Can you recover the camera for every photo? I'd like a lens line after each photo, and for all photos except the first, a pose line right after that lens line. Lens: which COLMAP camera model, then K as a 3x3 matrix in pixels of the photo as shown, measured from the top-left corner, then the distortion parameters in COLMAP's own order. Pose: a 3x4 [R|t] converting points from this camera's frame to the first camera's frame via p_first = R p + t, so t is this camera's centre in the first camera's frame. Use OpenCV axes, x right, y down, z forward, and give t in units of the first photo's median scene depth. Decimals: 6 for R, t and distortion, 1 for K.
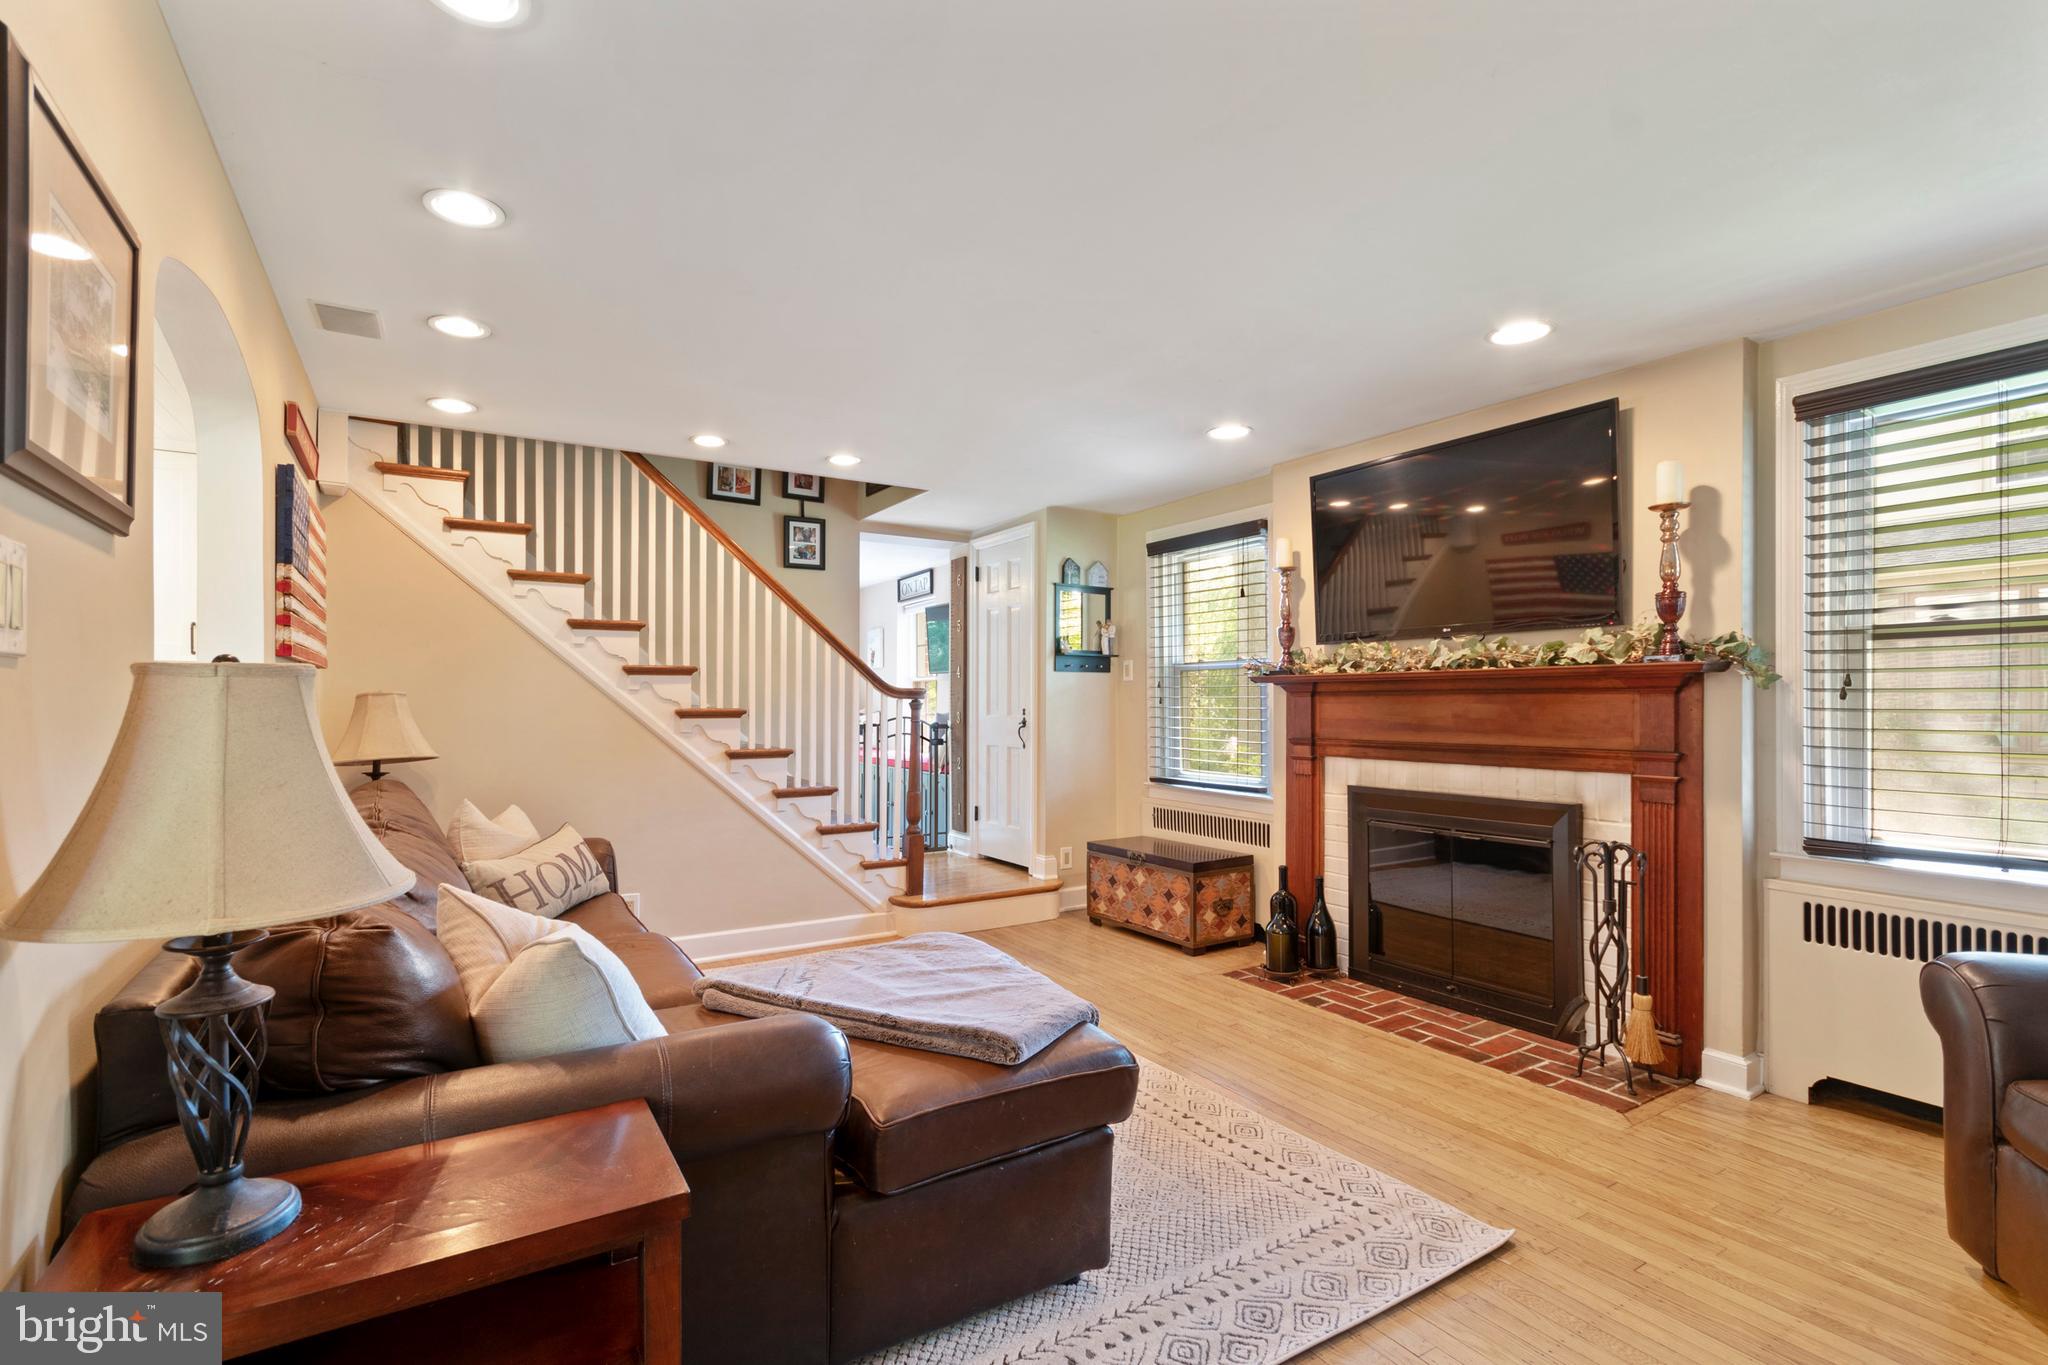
lens RADIAL K [[927.0, 0, 1032.1], [0, 927.0, 697.6], [0, 0, 1]] dist [-0.000494, 0.001407]
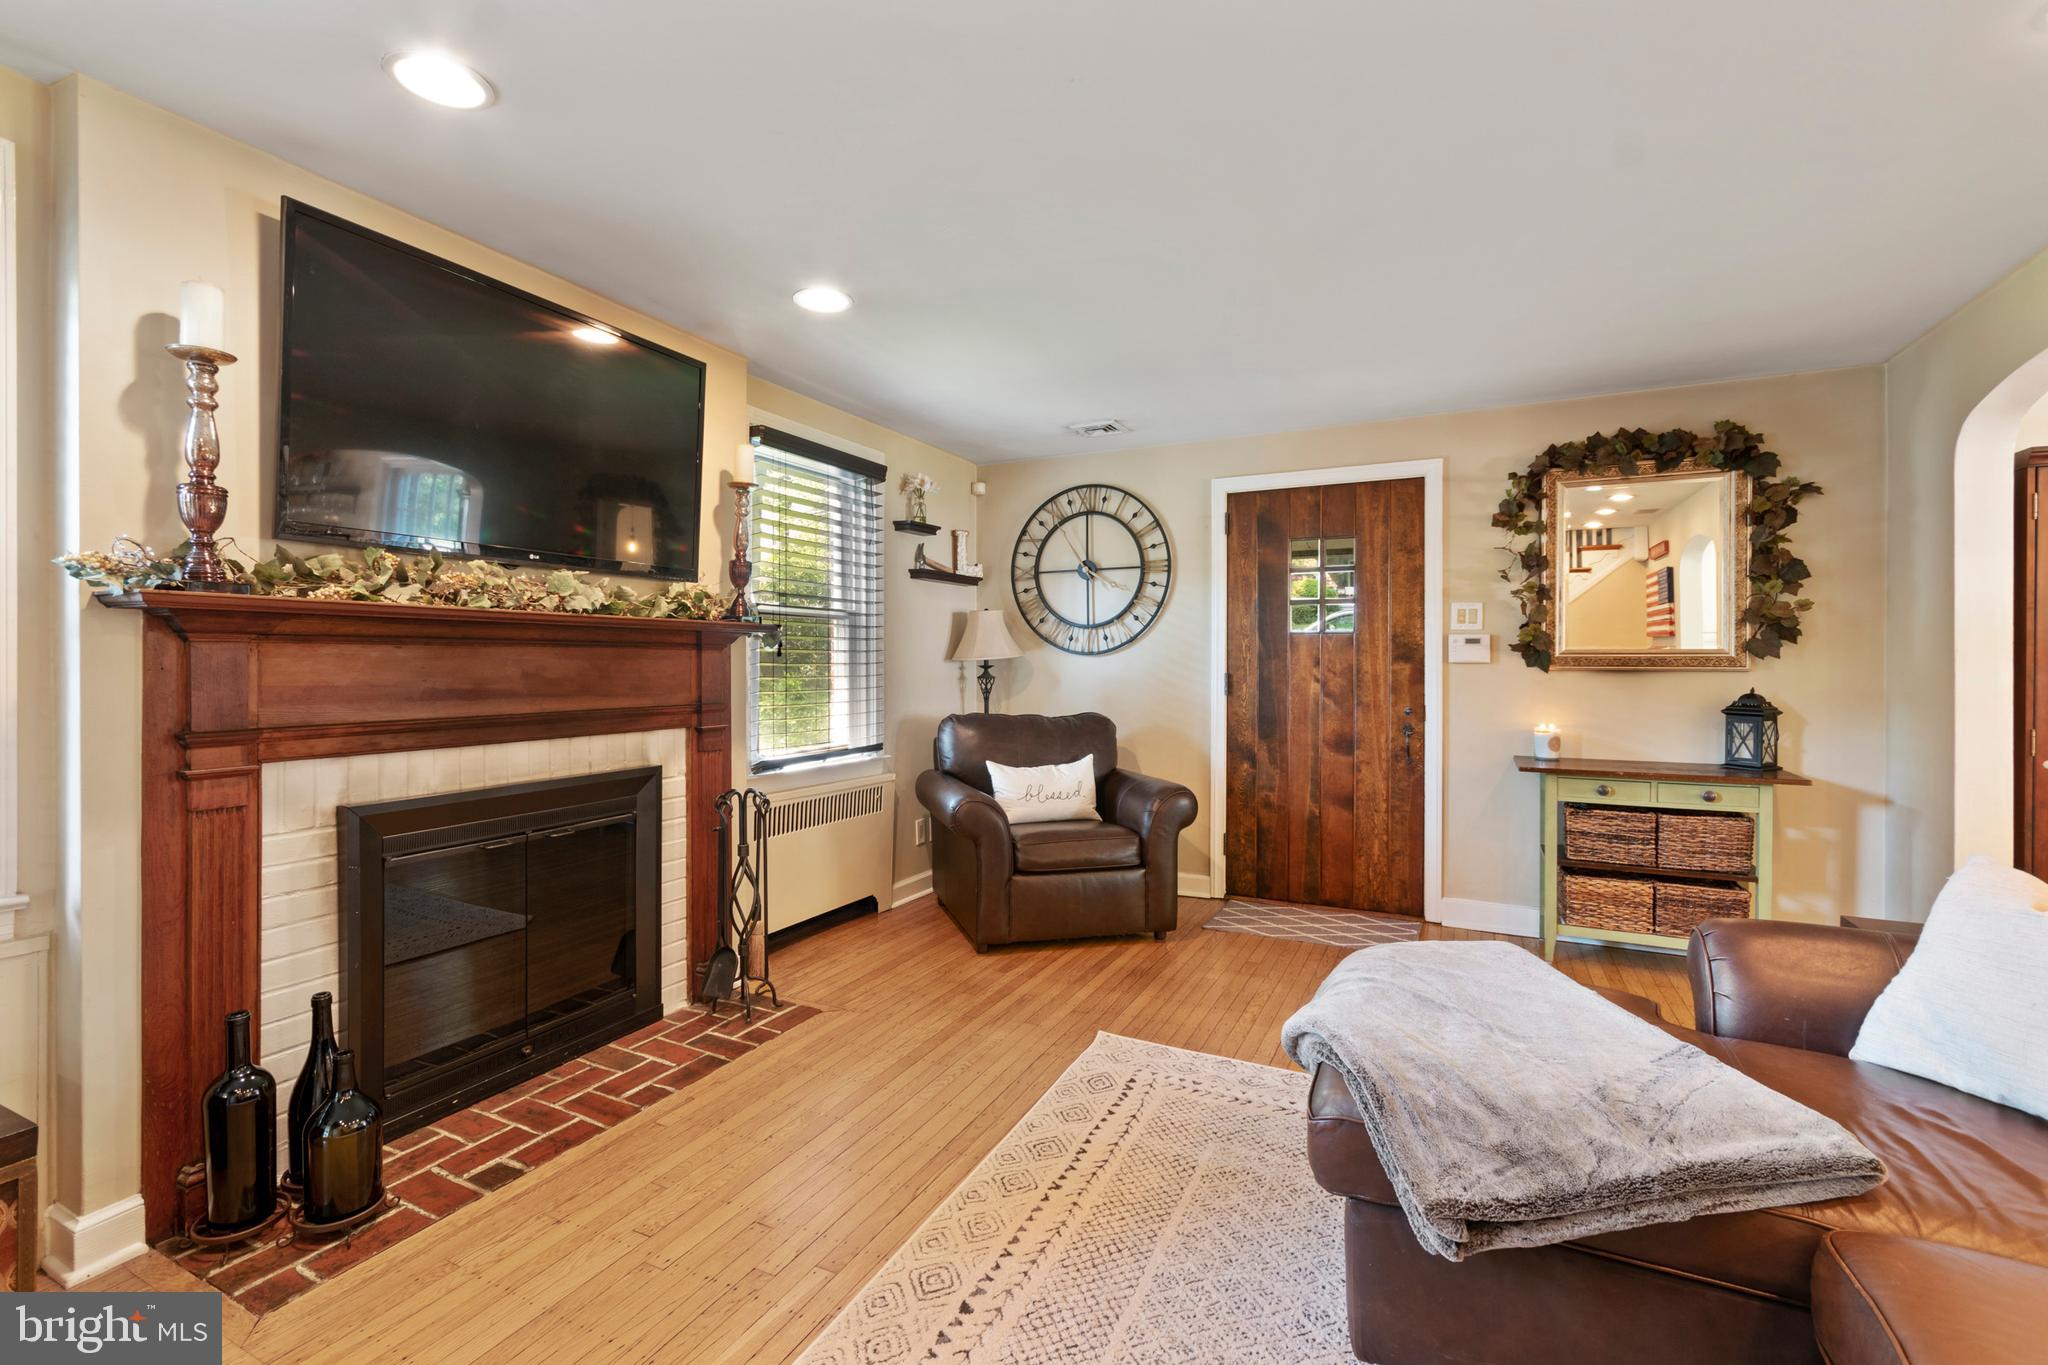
lens RADIAL K [[927.0, 0, 959.6], [0, 927.0, 654.8], [0, 0, 1]] dist [-0.000494, 0.001407]
pose [[-0.483647, 0.006562, 0.875238, -0.372516], [-0.006699, 0.999915, -0.011198, 0.010139], [-0.875237, -0.011279, -0.483562, 1.130987]]
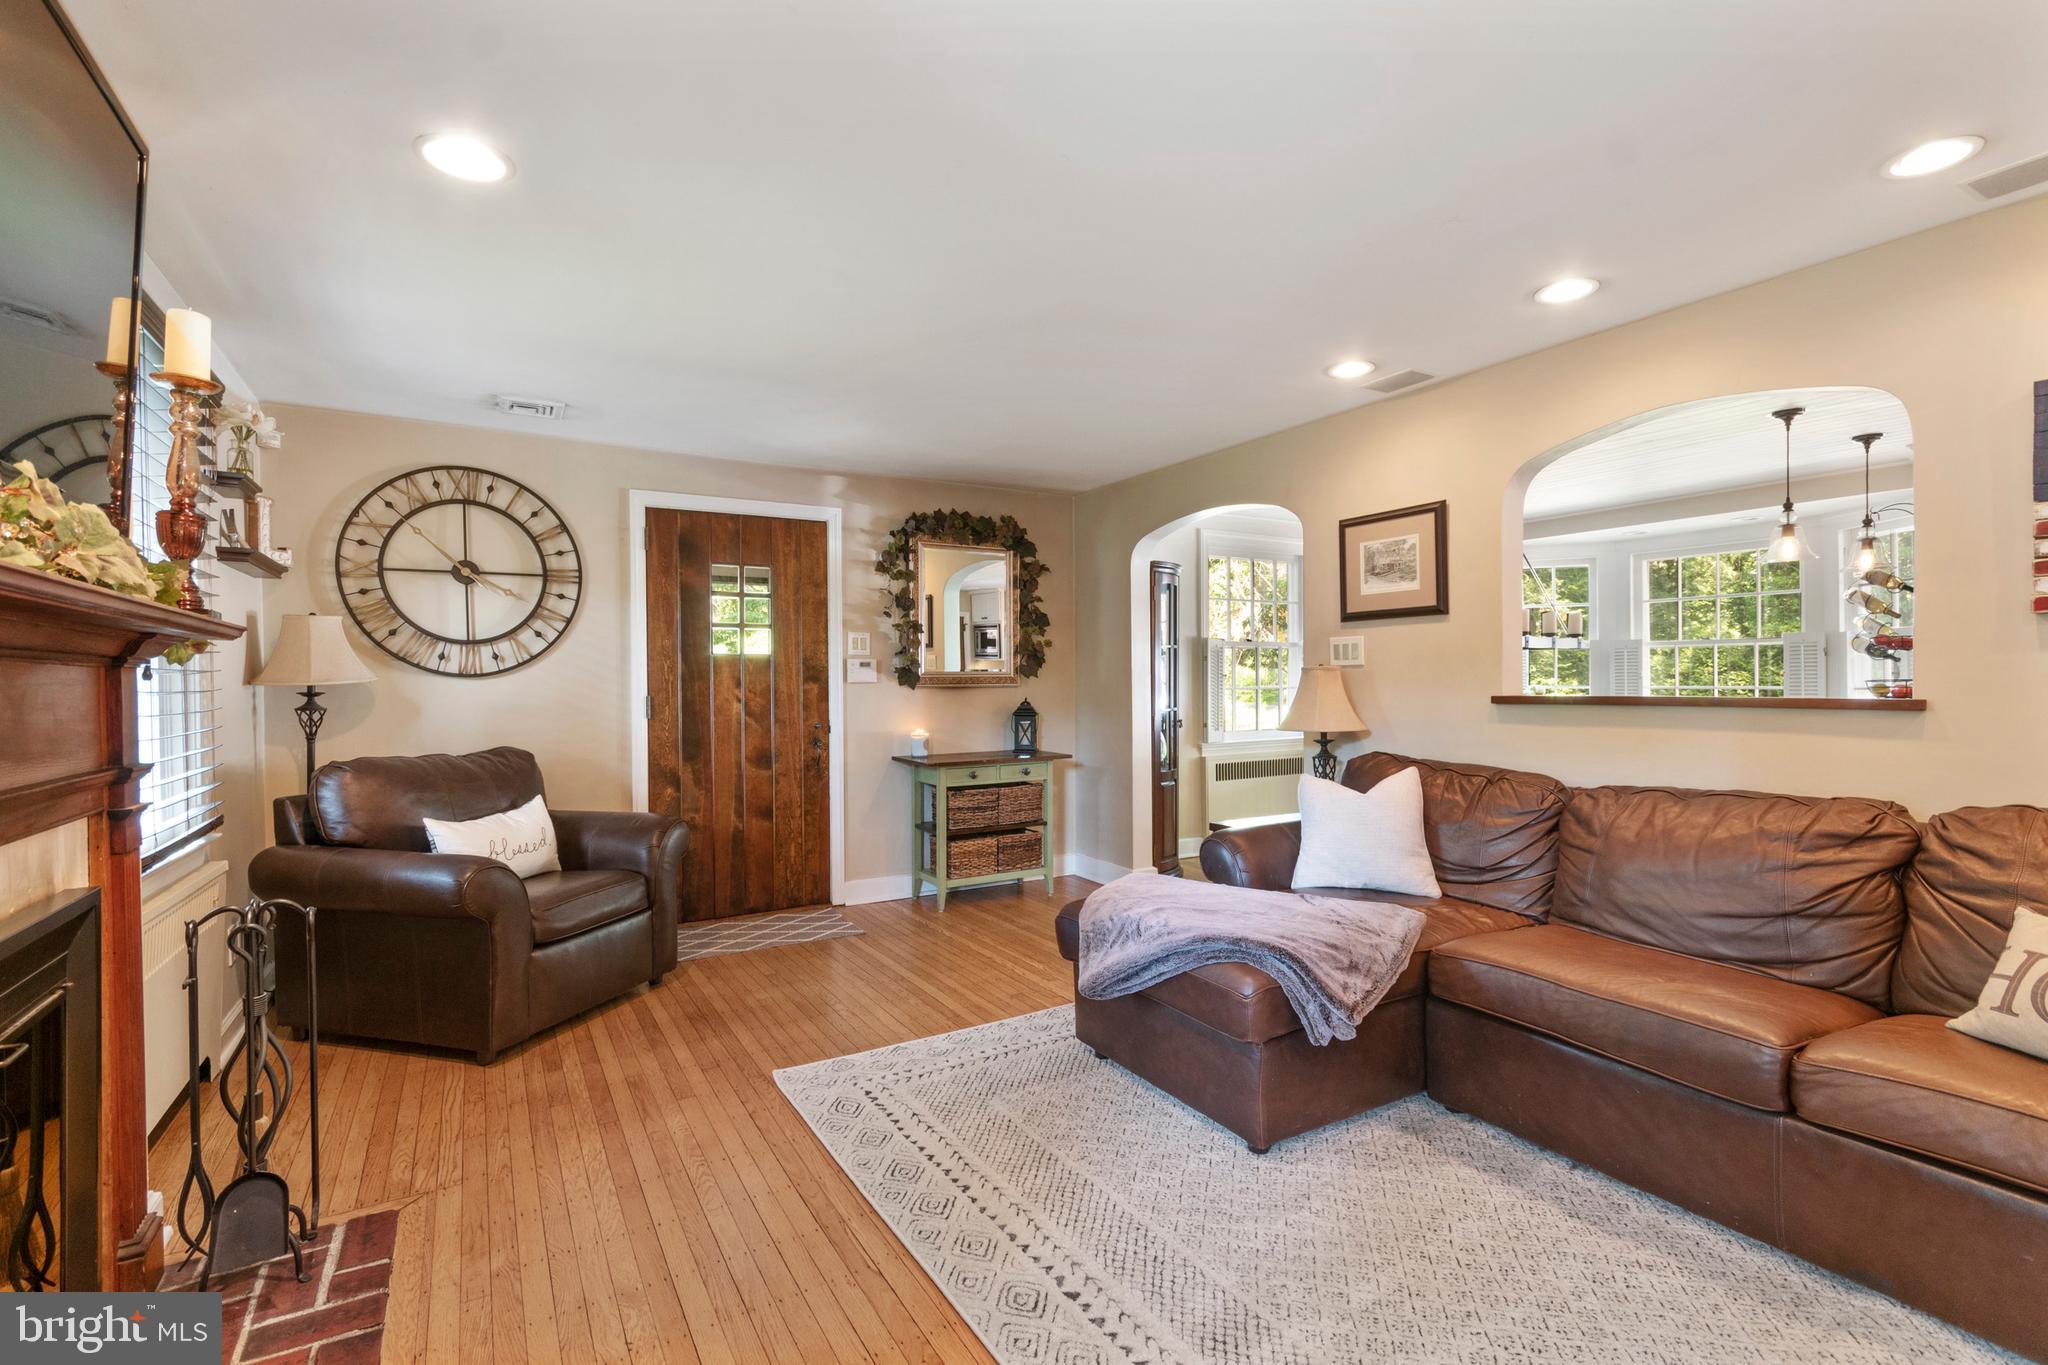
lens RADIAL K [[927.0, 0, 1013.3], [0, 927.0, 681.2], [0, 0, 1]] dist [-0.000494, 0.001407]
pose [[-0.999425, 0.010312, 0.032292, 0.073510], [0.010078, 0.999922, -0.007406, 0.013435], [-0.032366, -0.007076, -0.999451, 1.406403]]
